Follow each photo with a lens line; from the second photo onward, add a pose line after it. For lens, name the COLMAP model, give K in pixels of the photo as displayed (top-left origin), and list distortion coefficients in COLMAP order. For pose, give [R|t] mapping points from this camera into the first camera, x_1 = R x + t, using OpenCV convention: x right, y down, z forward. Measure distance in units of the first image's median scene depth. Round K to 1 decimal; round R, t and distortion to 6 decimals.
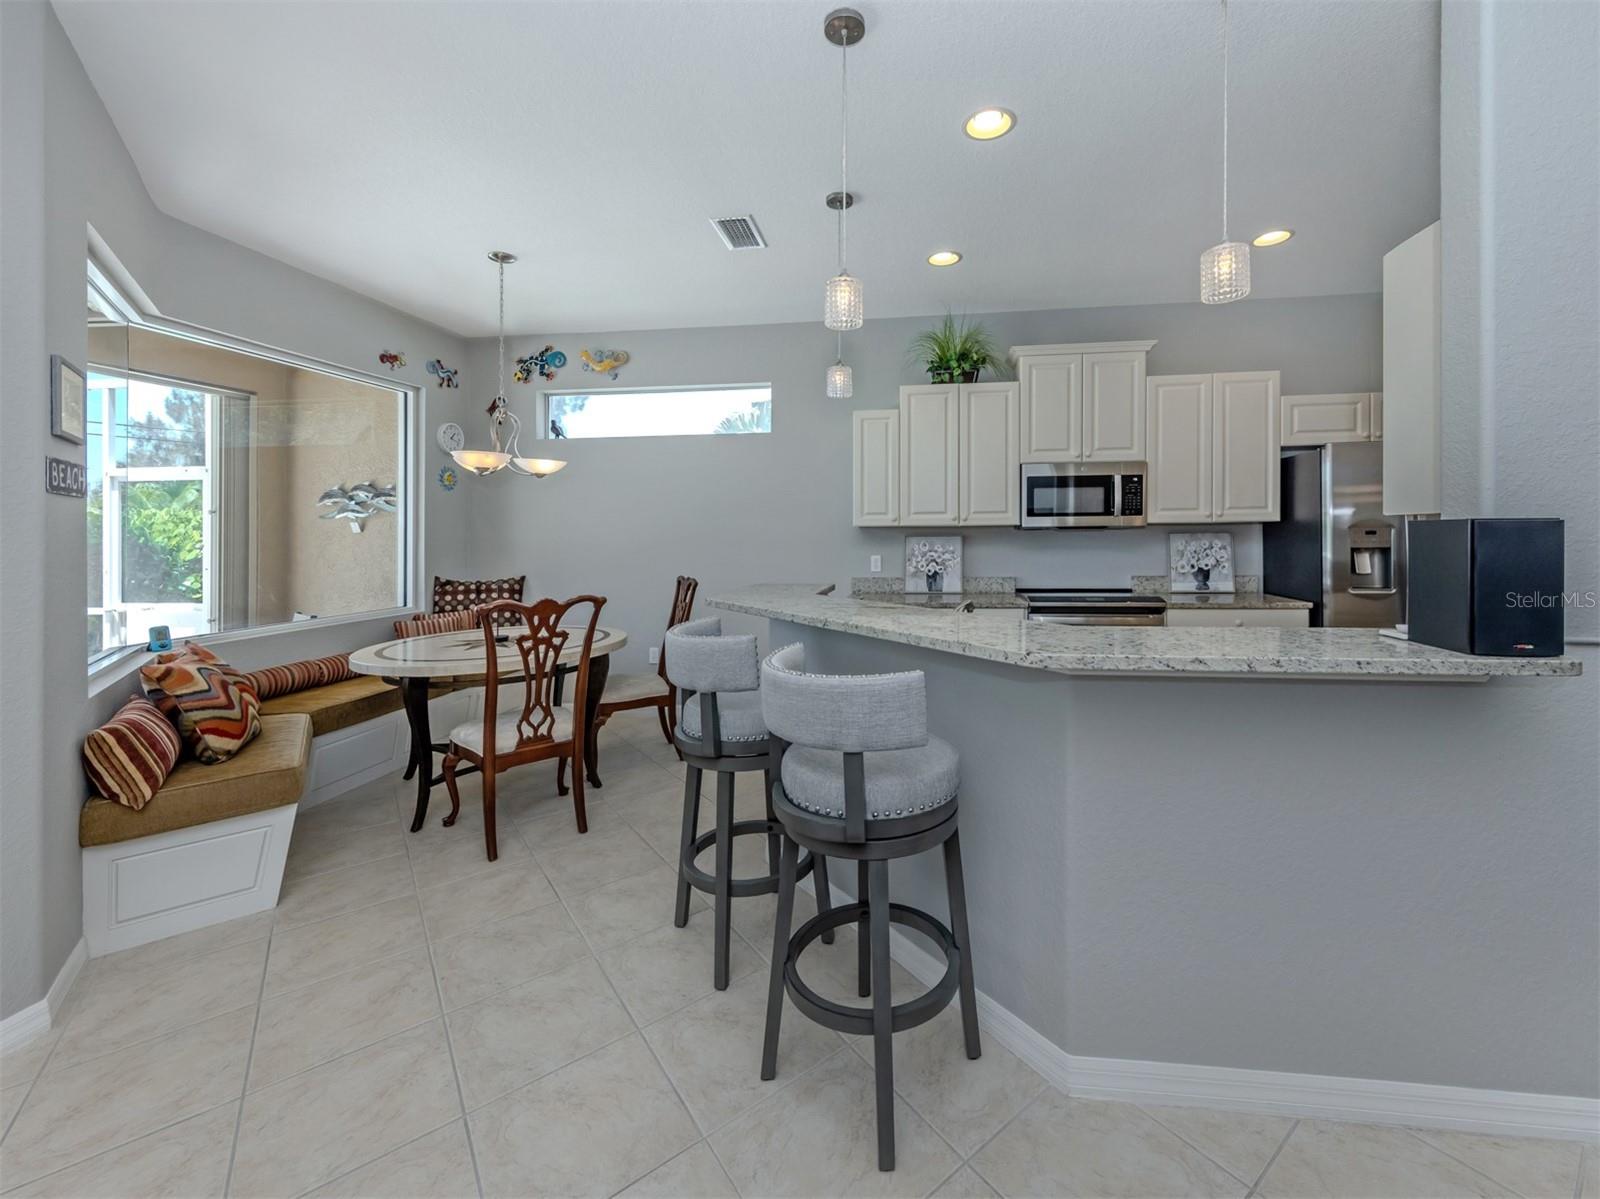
lens RADIAL K [[645.1, 0, 856.3], [0, 645.1, 533.5], [0, 0, 1]] dist [0.002926, 0.000058]
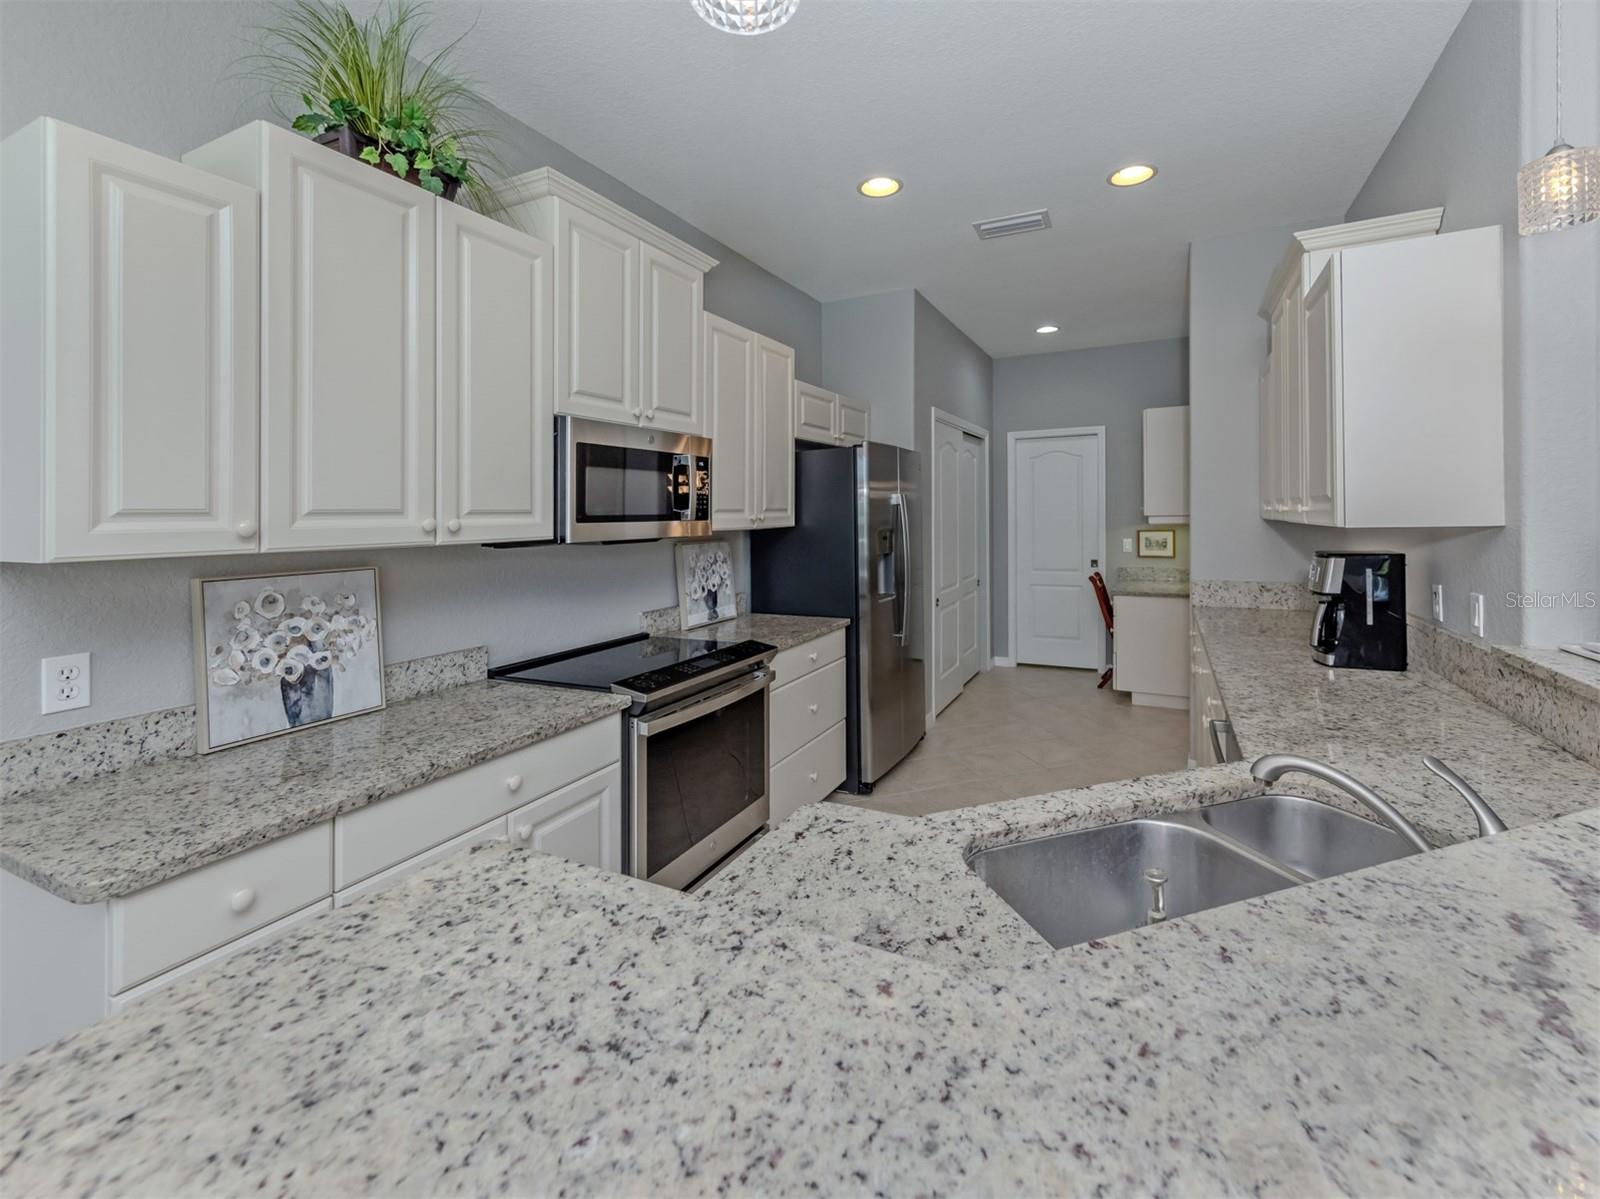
lens RADIAL K [[684.6, 0, 834.5], [0, 684.6, 516.2], [0, 0, 1]] dist [0.002986, -0.000631]
pose [[0.325525, 0.003031, 0.945529, -0.164048], [0.014011, 0.999870, -0.008029, -0.023223], [-0.945430, 0.015862, 0.325440, 0.619187]]
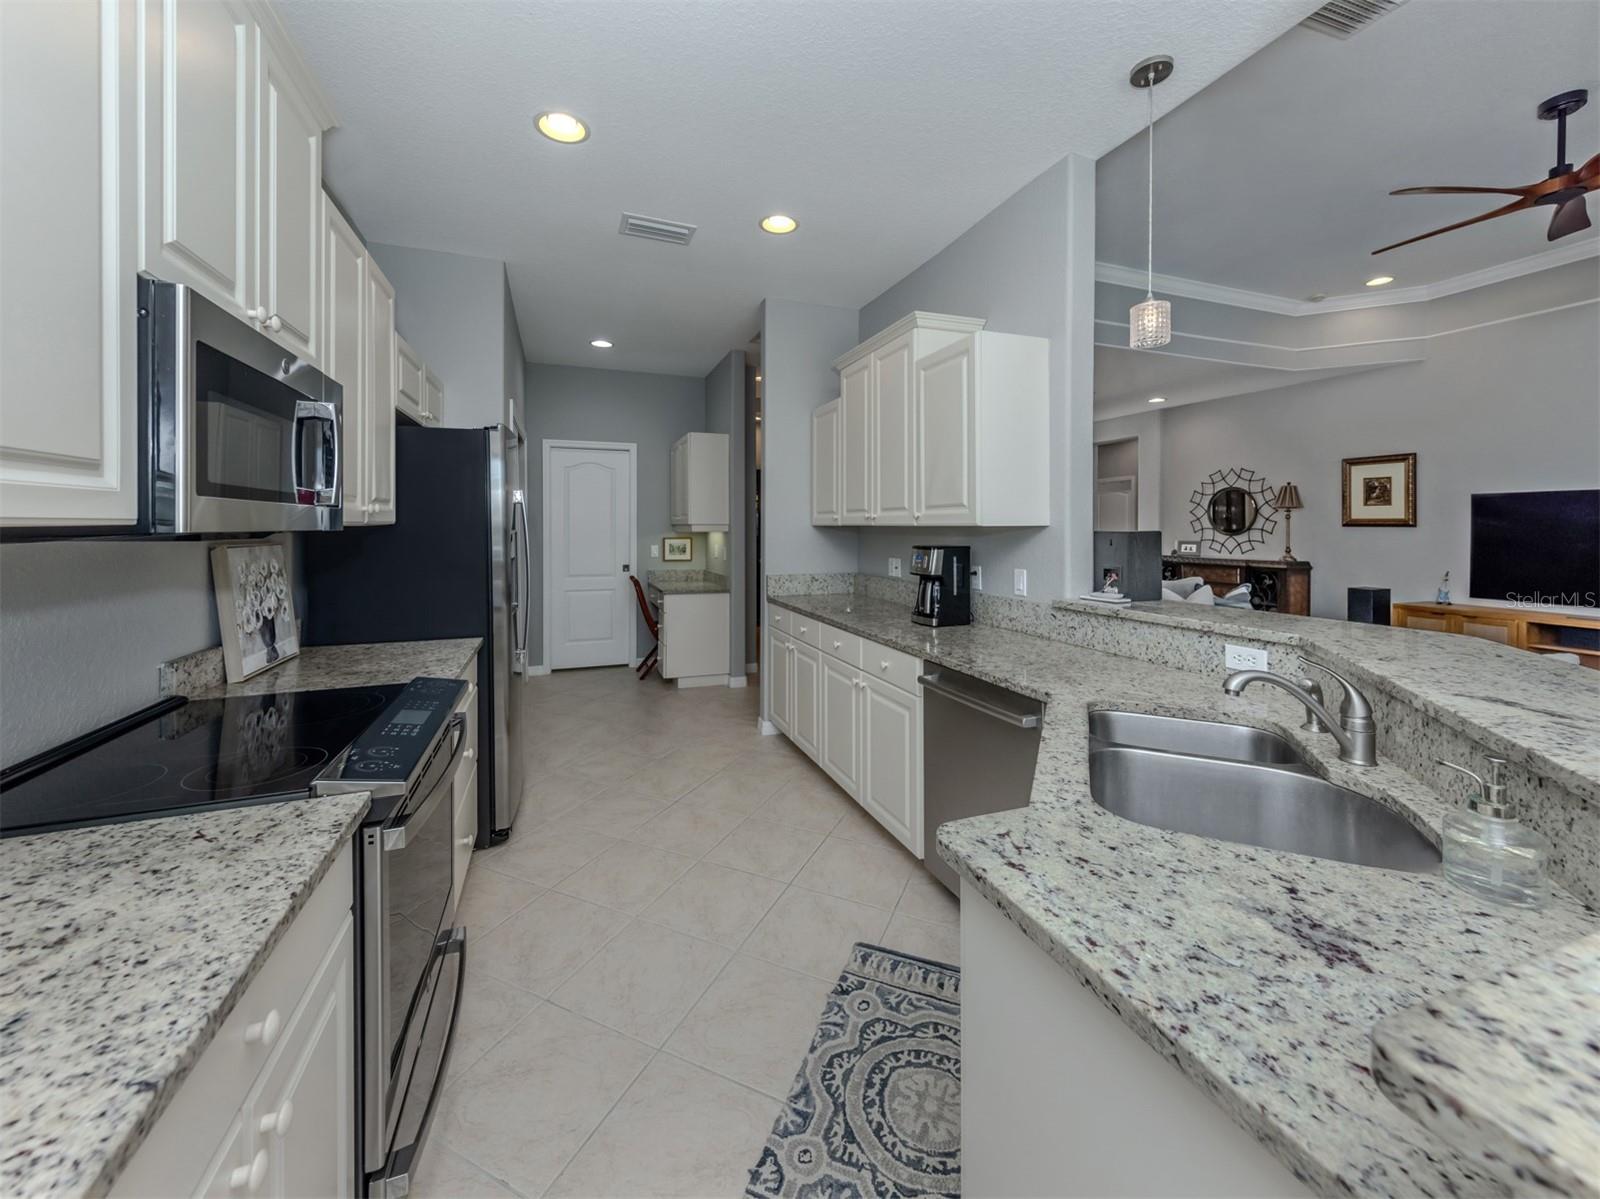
lens RADIAL K [[617.3, 0, 787.0], [0, 617.3, 537.3], [0, 0, 1]] dist [0.001219, 0.000013]
pose [[-0.447387, -0.006038, 0.894320, -0.062980], [0.004495, 0.999949, 0.009000, -0.009853], [-0.894329, 0.008047, -0.447338, 0.870218]]
